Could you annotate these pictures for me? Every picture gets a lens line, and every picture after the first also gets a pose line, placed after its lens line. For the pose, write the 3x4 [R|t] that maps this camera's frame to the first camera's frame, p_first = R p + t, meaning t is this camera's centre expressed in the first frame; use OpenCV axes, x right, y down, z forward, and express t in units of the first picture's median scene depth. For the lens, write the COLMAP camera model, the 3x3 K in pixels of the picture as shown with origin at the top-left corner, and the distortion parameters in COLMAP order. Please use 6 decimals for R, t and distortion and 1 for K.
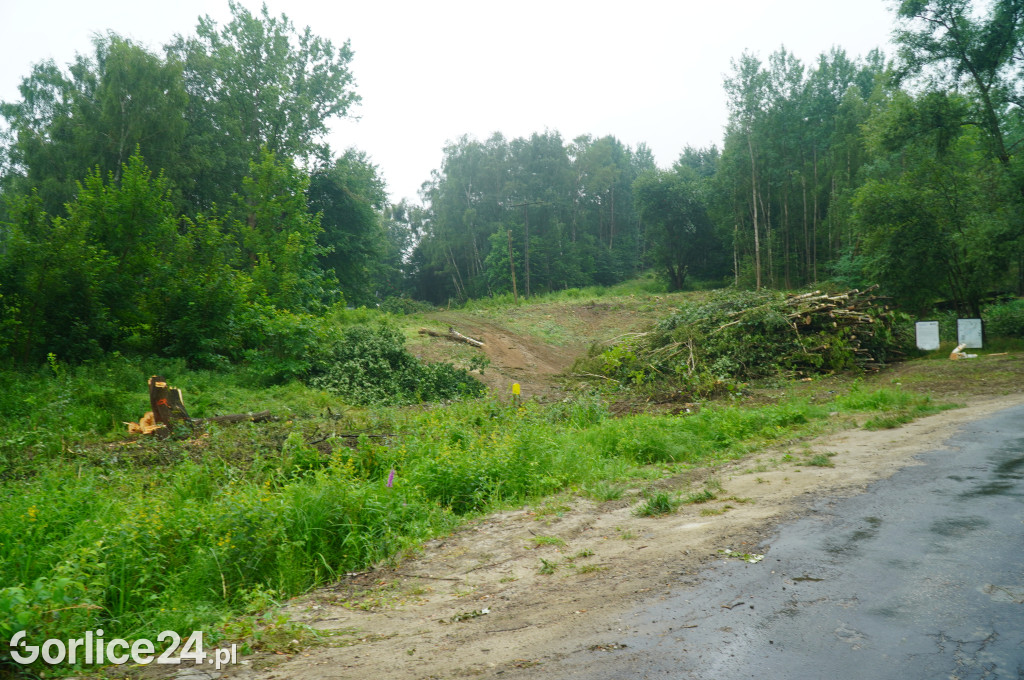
lens RADIAL K [[823.2, 0, 507.1], [0, 823.2, 338.0], [0, 0, 1]] dist [0.005334, -0.022077]
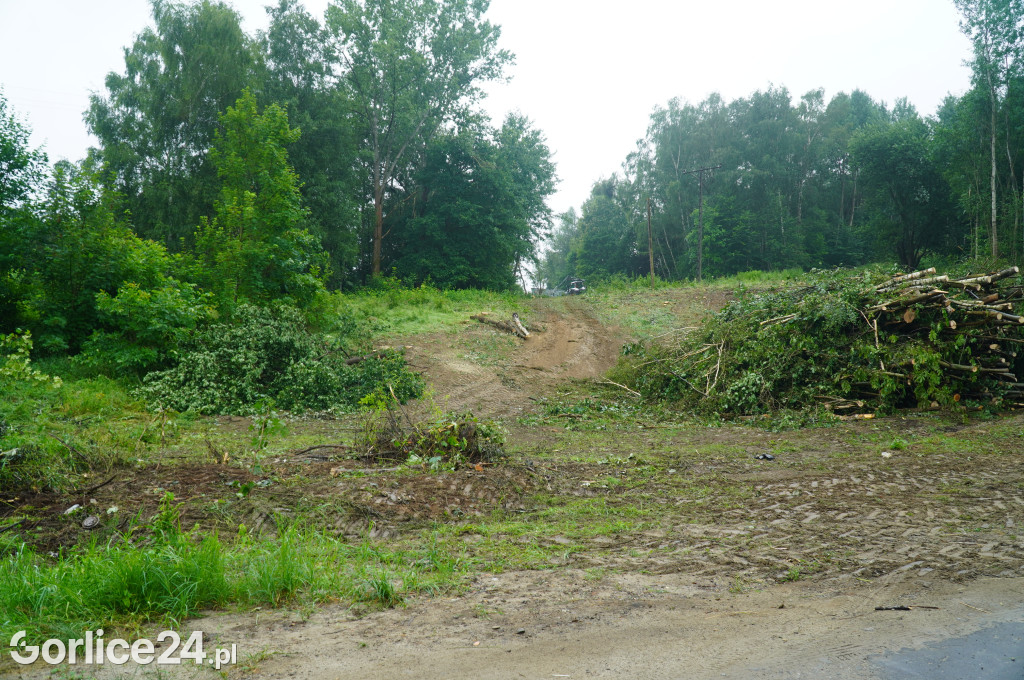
lens RADIAL K [[823.2, 0, 509.4], [0, 823.2, 338.2], [0, 0, 1]] dist [0.005334, -0.022077]
pose [[0.942373, 0.038035, -0.332396, 0.263735], [-0.031905, 0.999206, 0.023884, -0.009439], [0.333040, -0.011902, 0.942837, 0.297643]]
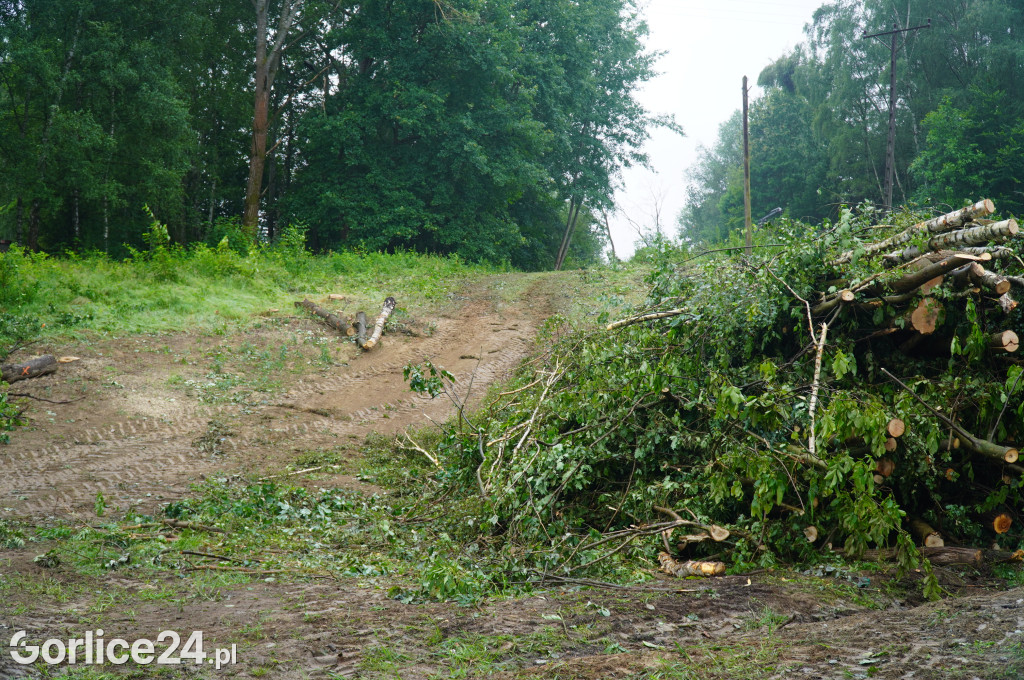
lens RADIAL K [[1469.9, 0, 511.8], [0, 1469.9, 342.3], [0, 0, 1]] dist [-0.118778, 0.000000]
pose [[0.892153, 0.062312, -0.447415, 0.410043], [-0.057256, 0.998051, 0.024831, -0.016176], [0.448091, 0.003464, 0.893981, 0.502146]]
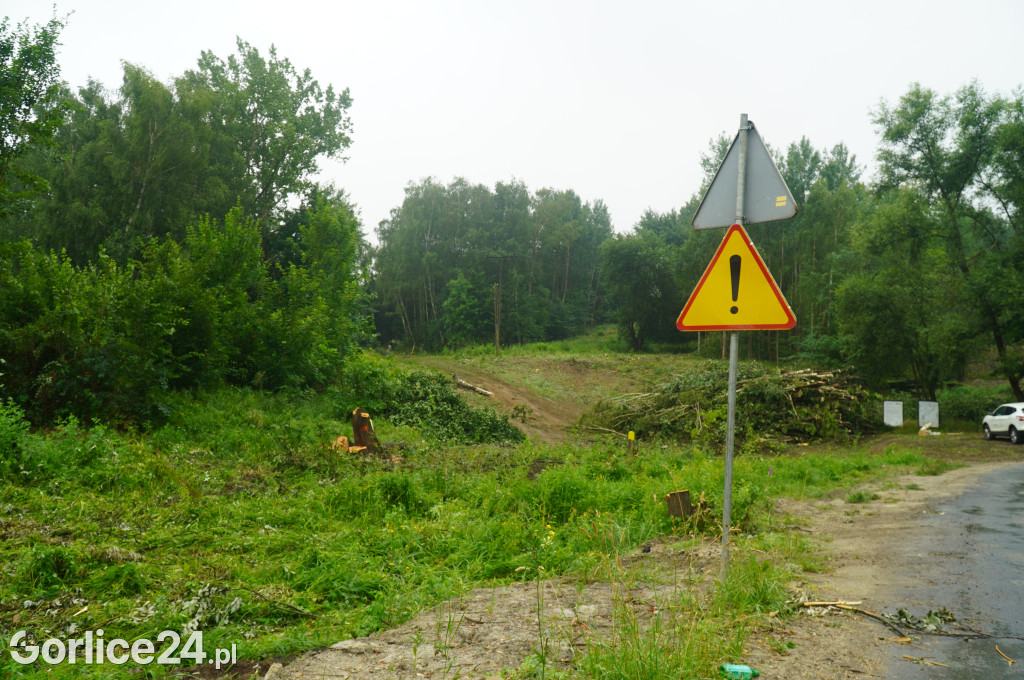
lens RADIAL K [[889.4, 0, 494.8], [0, 889.4, 332.5], [0, 0, 1]] dist [-0.009535, 0.035821]
pose [[0.993138, 0.075279, 0.089503, -0.162650], [-0.069849, 0.995608, -0.062331, 0.000590], [-0.093802, 0.055652, 0.994034, -0.189044]]
